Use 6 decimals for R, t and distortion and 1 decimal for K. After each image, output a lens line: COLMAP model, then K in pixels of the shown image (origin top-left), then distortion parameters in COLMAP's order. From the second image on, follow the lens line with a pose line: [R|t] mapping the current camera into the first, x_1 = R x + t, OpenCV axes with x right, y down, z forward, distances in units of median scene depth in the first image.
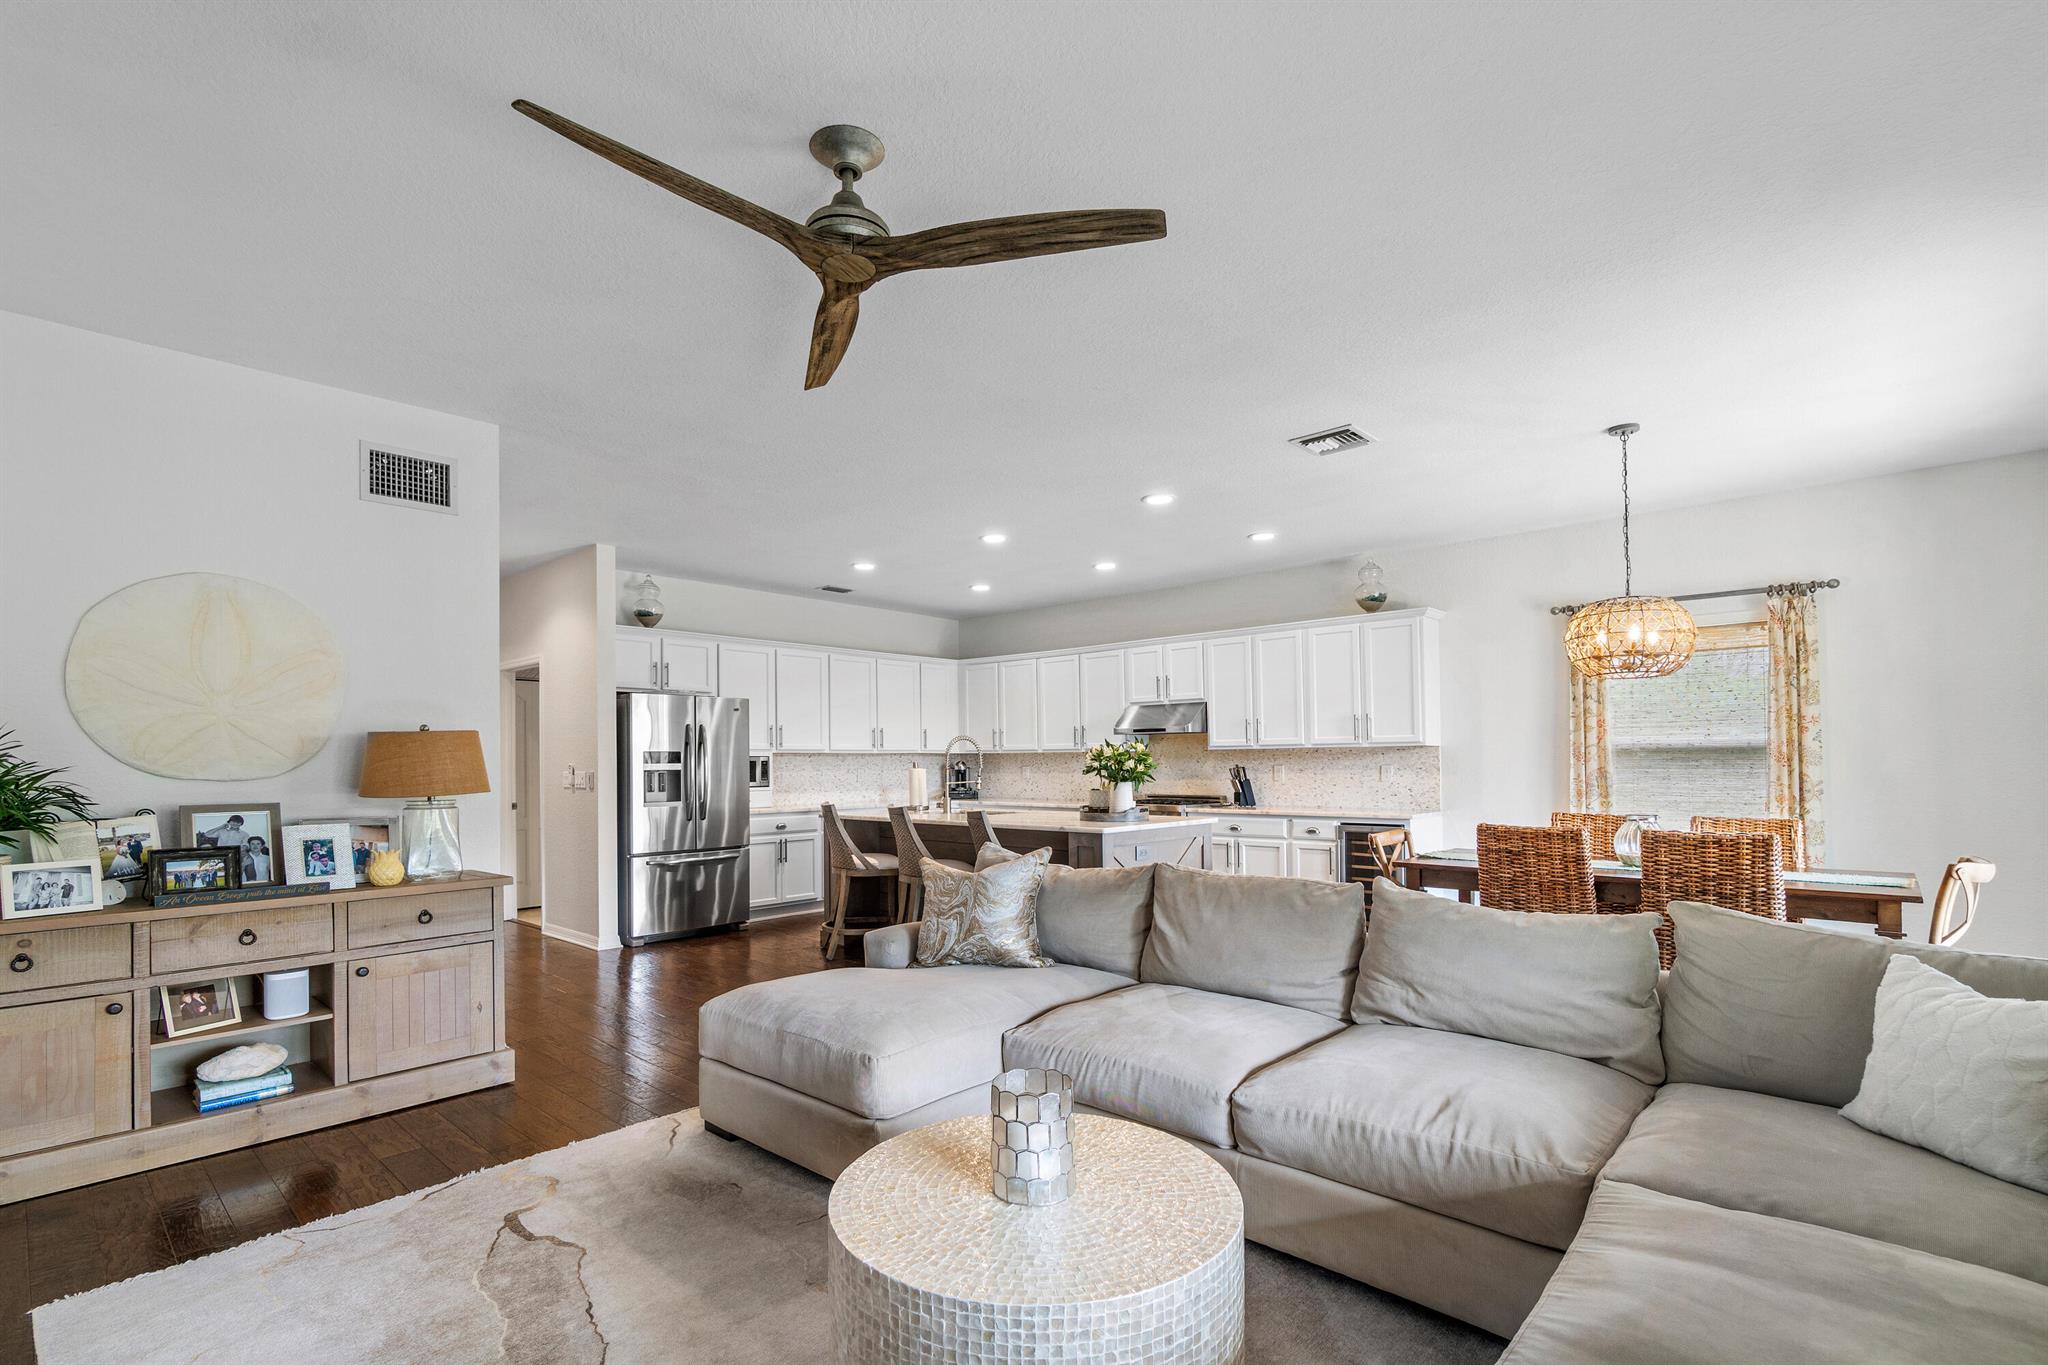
lens RADIAL K [[926.0, 0, 1079.7], [0, 926.0, 747.7], [0, 0, 1]] dist [-0.002966, -0.000106]
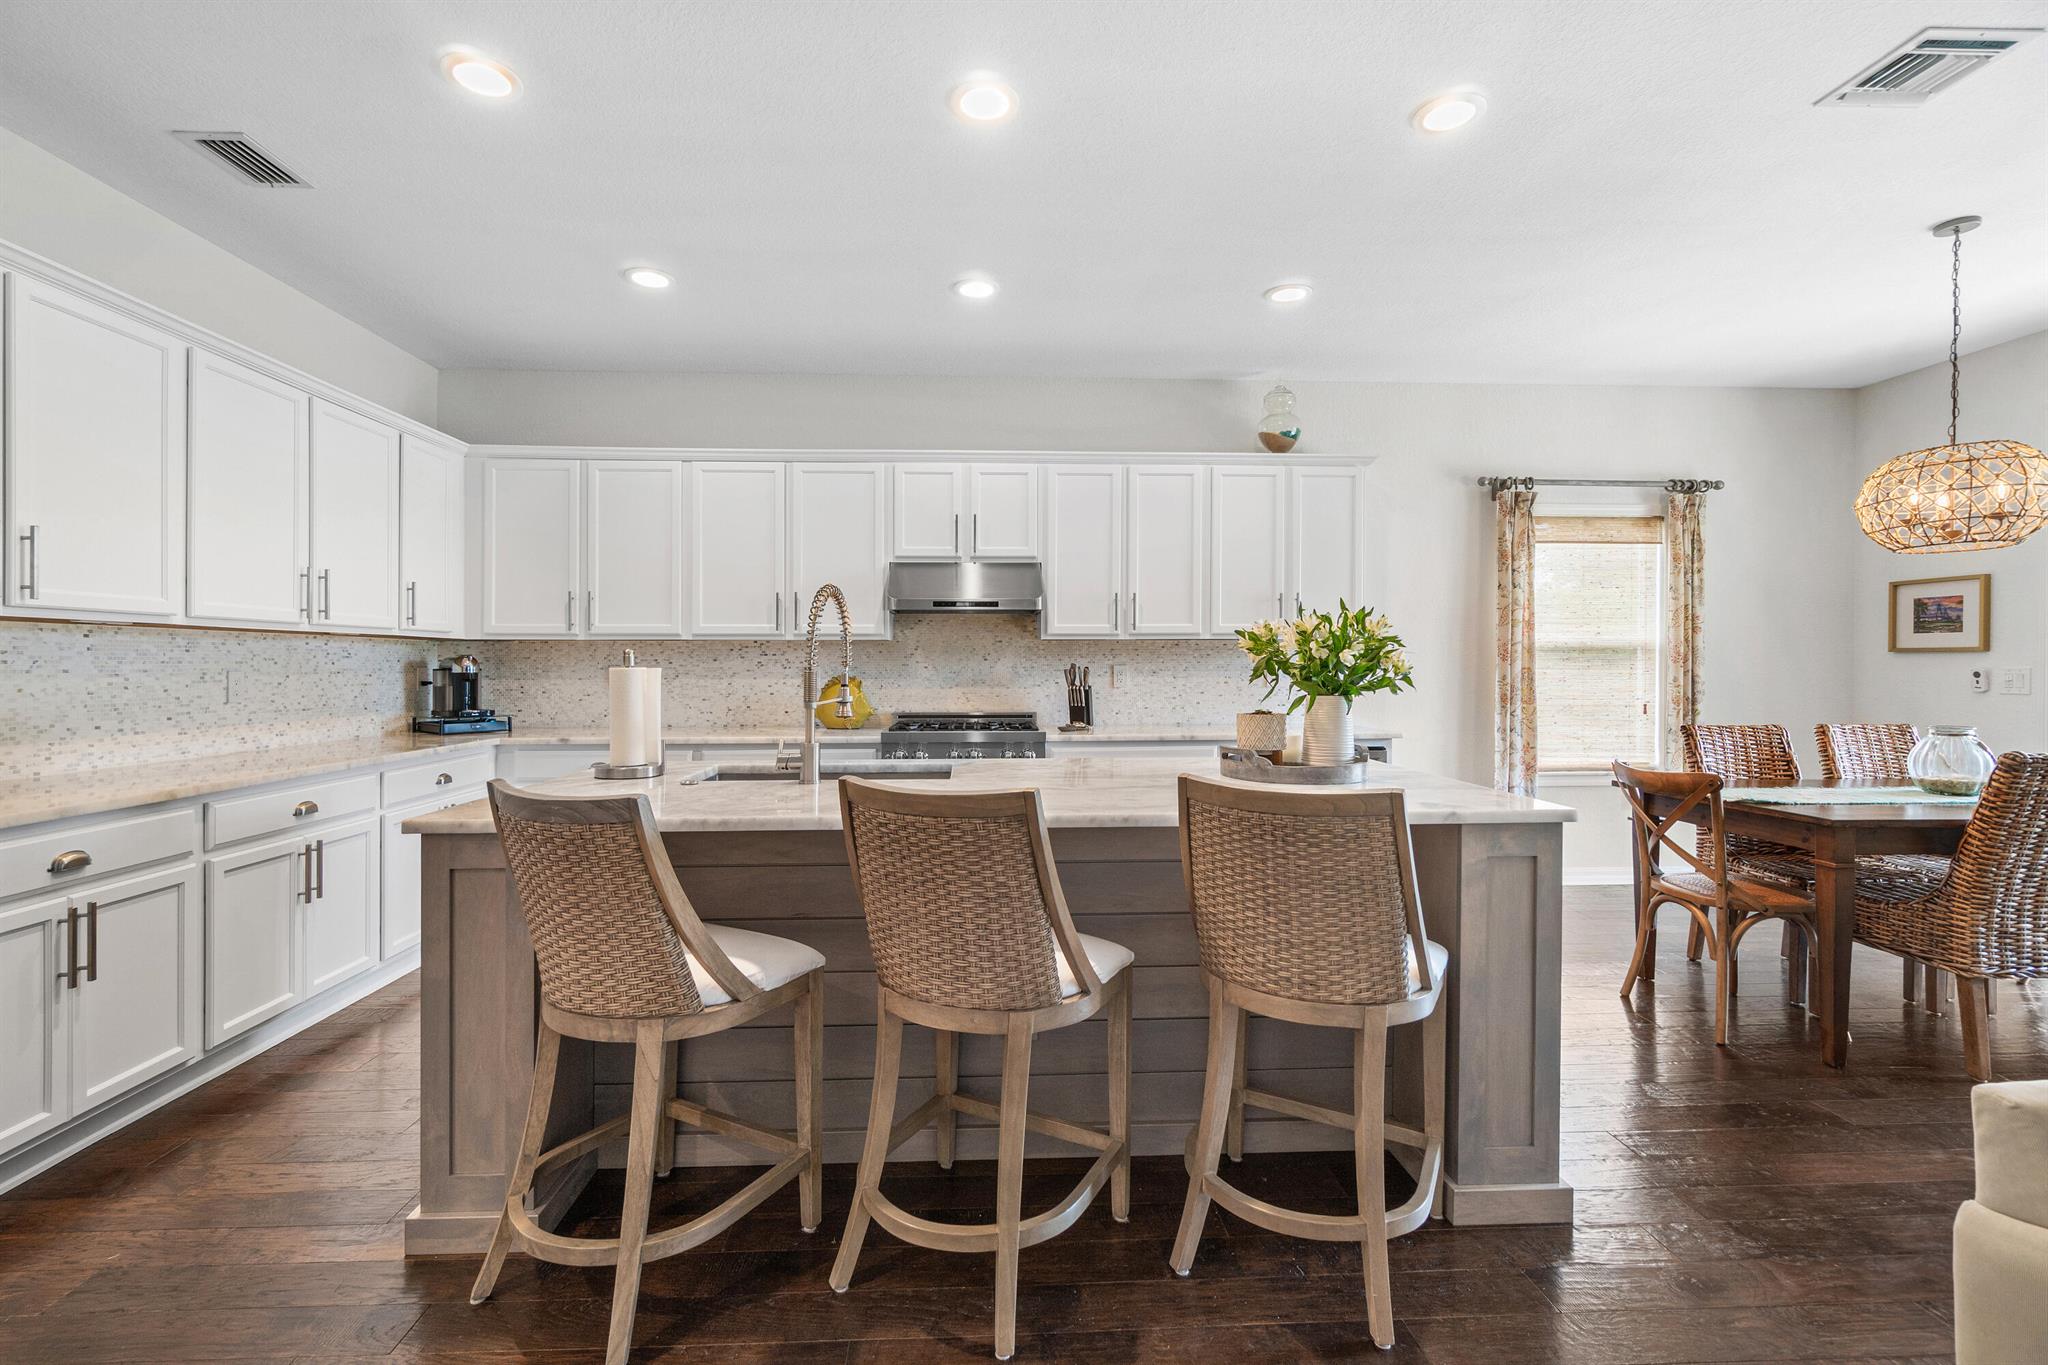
lens RADIAL K [[855.1, 0, 926.5], [0, 855.1, 669.5], [0, 0, 1]] dist [-0.001340, -0.000035]
pose [[0.737567, 0.001514, 0.675273, -0.343054], [-0.014253, 0.999810, 0.013326, 0.017447], [-0.675124, -0.019453, 0.737448, 0.689276]]
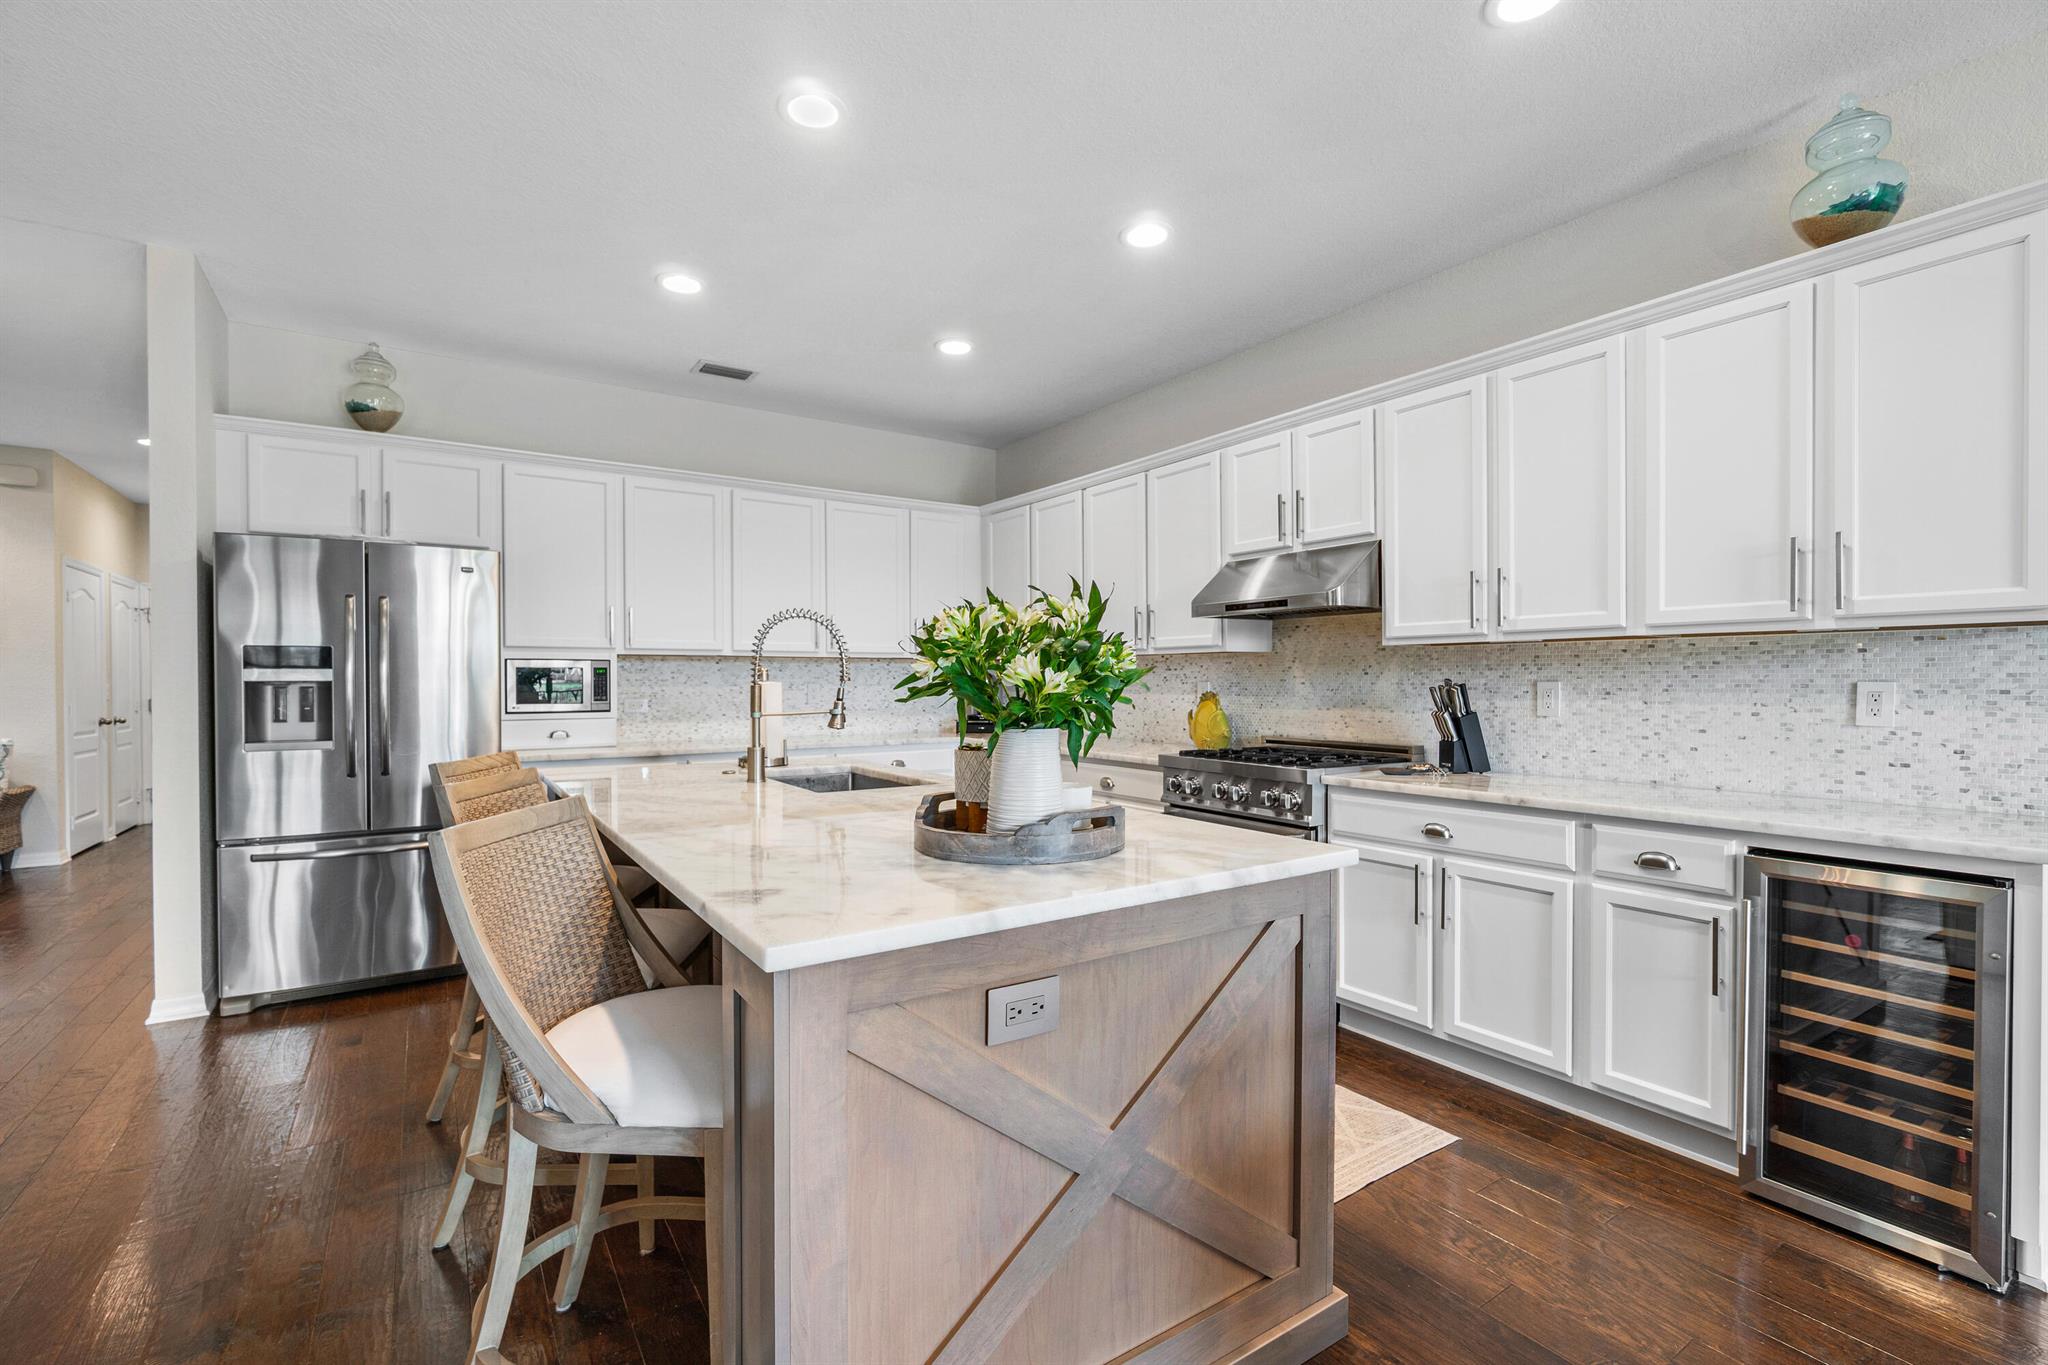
lens RADIAL K [[876.7, 0, 1120.7], [0, 876.7, 694.0], [0, 0, 1]] dist [-0.001062, 0.000125]
pose [[0.976219, 0.010003, -0.216554, 0.117704], [-0.003009, 0.999464, 0.032602, 0.013523], [0.216764, -0.031175, 0.975726, 0.606675]]
